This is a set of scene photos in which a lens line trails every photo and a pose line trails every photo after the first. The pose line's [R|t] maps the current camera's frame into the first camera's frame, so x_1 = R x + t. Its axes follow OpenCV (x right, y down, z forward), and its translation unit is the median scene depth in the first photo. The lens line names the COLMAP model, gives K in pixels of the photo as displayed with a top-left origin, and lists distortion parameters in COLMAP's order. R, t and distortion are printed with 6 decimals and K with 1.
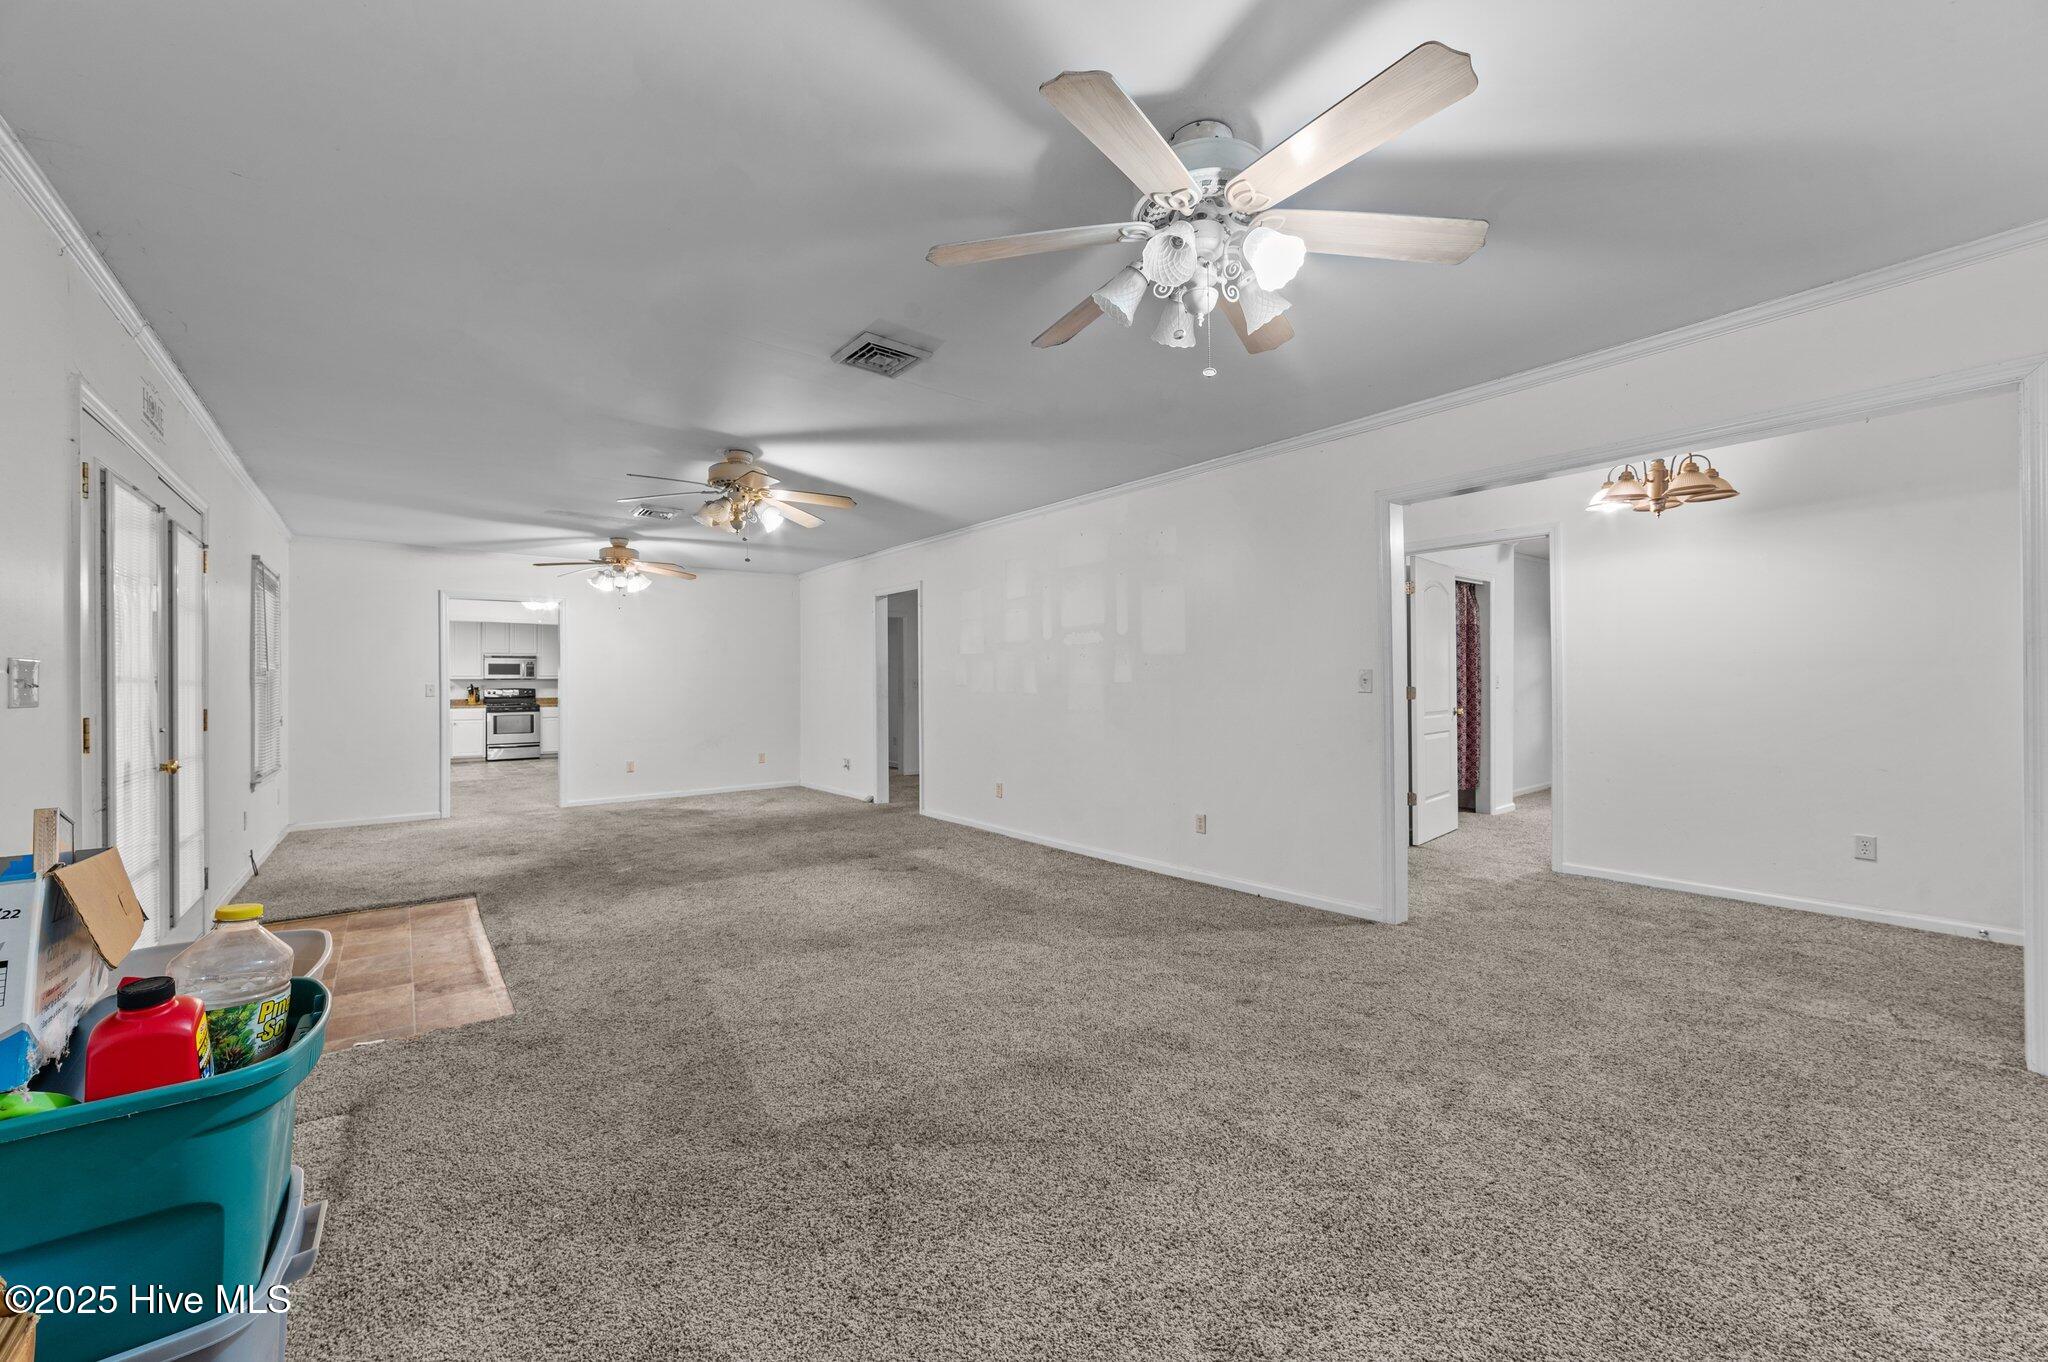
lens RADIAL K [[776.8, 0, 1019.9], [0, 776.8, 684.6], [0, 0, 1]] dist [-0.000699, 0.000624]
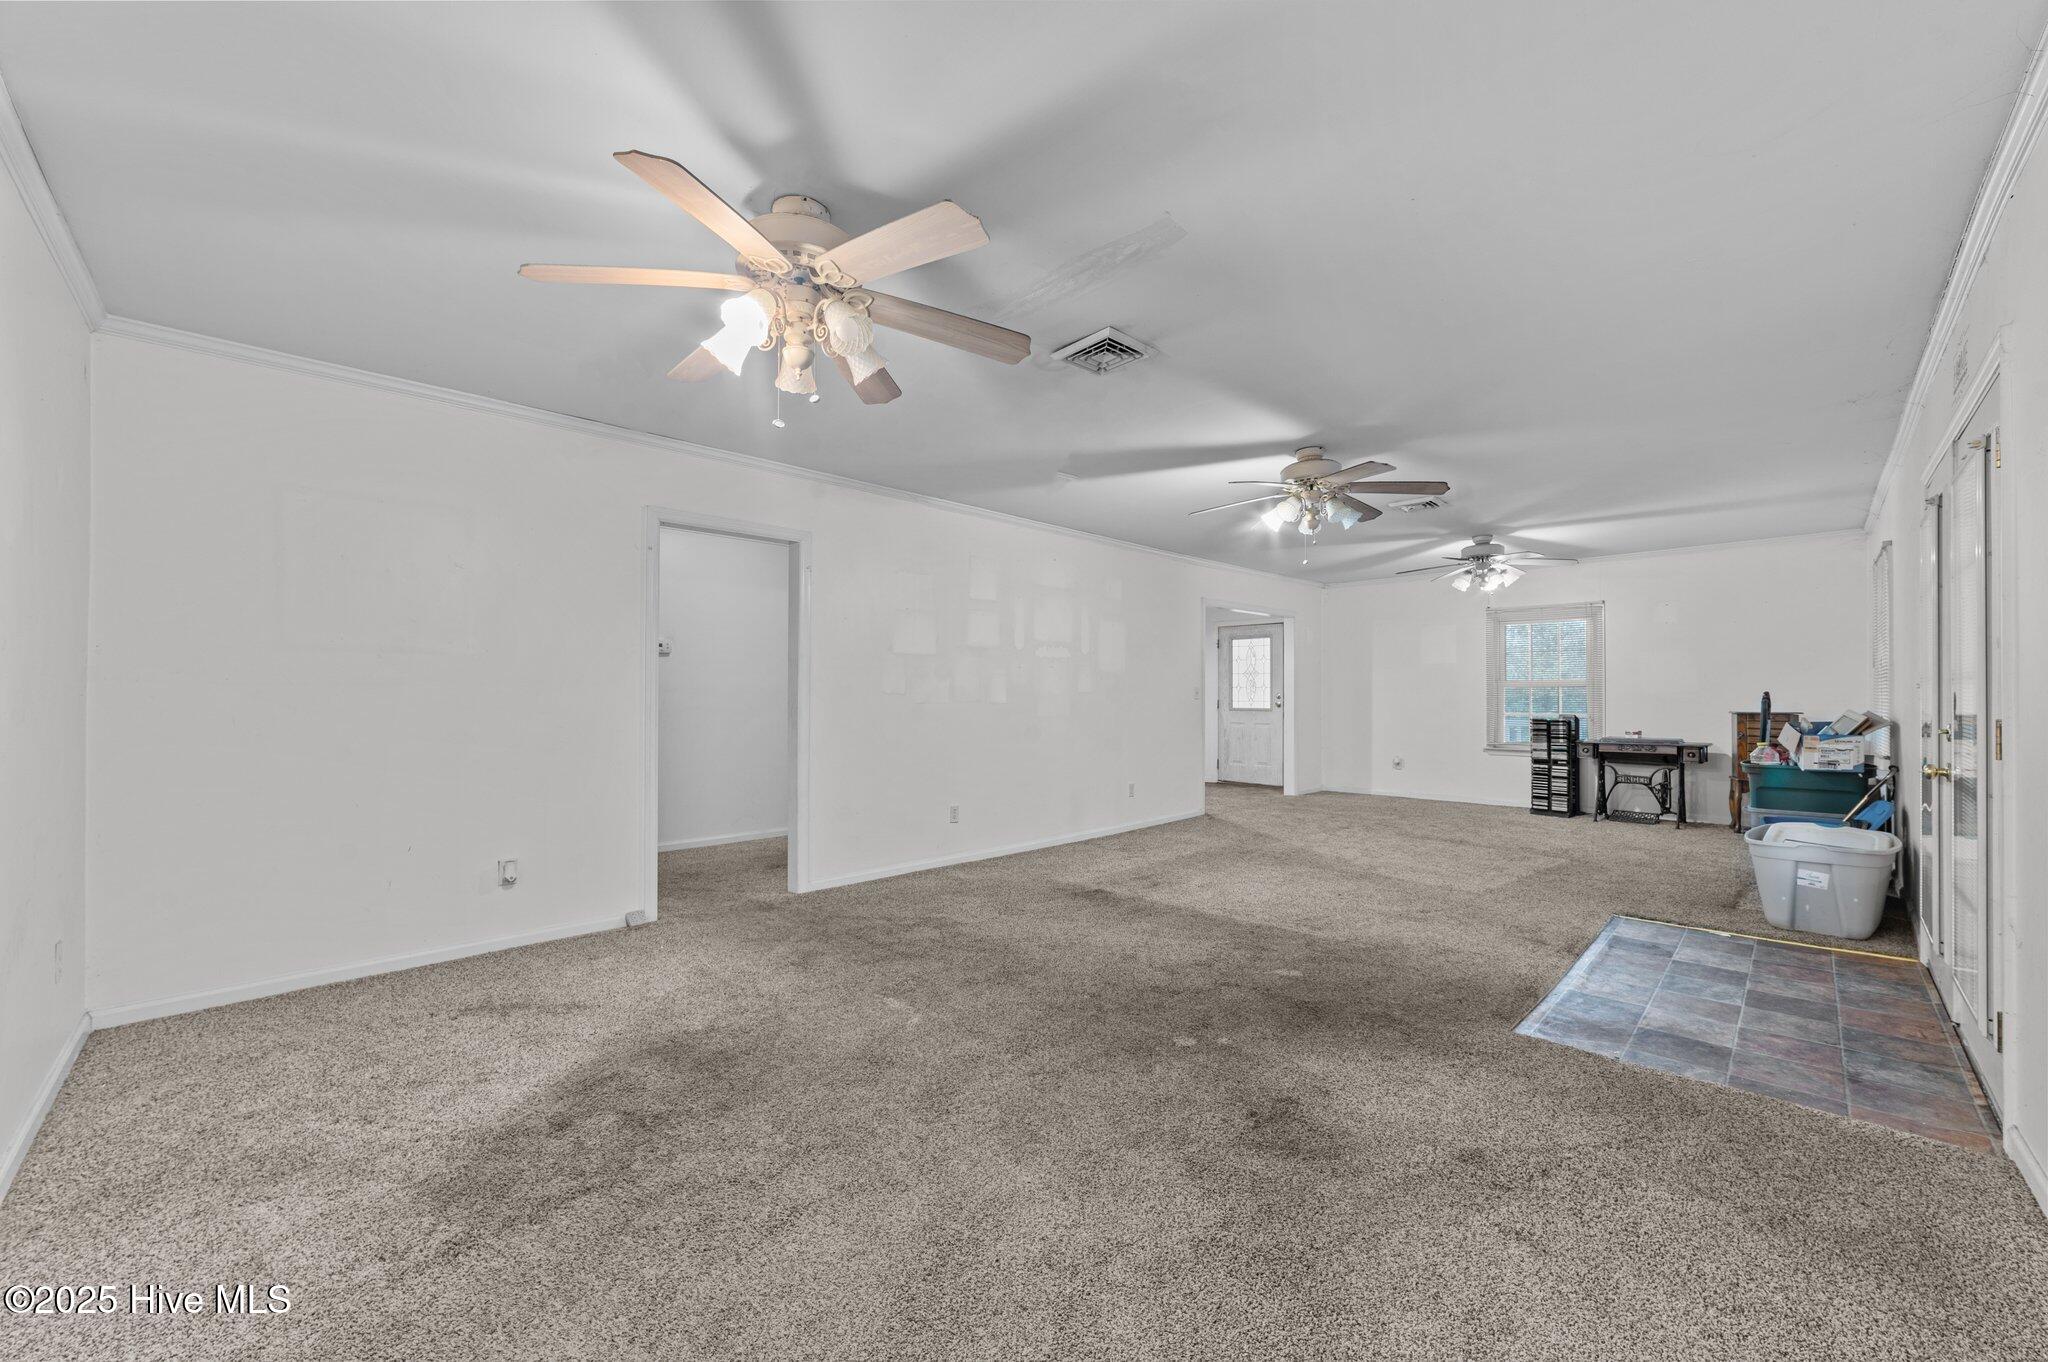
lens RADIAL K [[776.8, 0, 1009.9], [0, 776.8, 691.8], [0, 0, 1]] dist [-0.000699, 0.000624]
pose [[-0.098469, 0.017103, 0.994993, -1.575195], [0.000633, 0.999853, -0.017123, 0.024392], [-0.995140, -0.001056, -0.098465, 1.797959]]
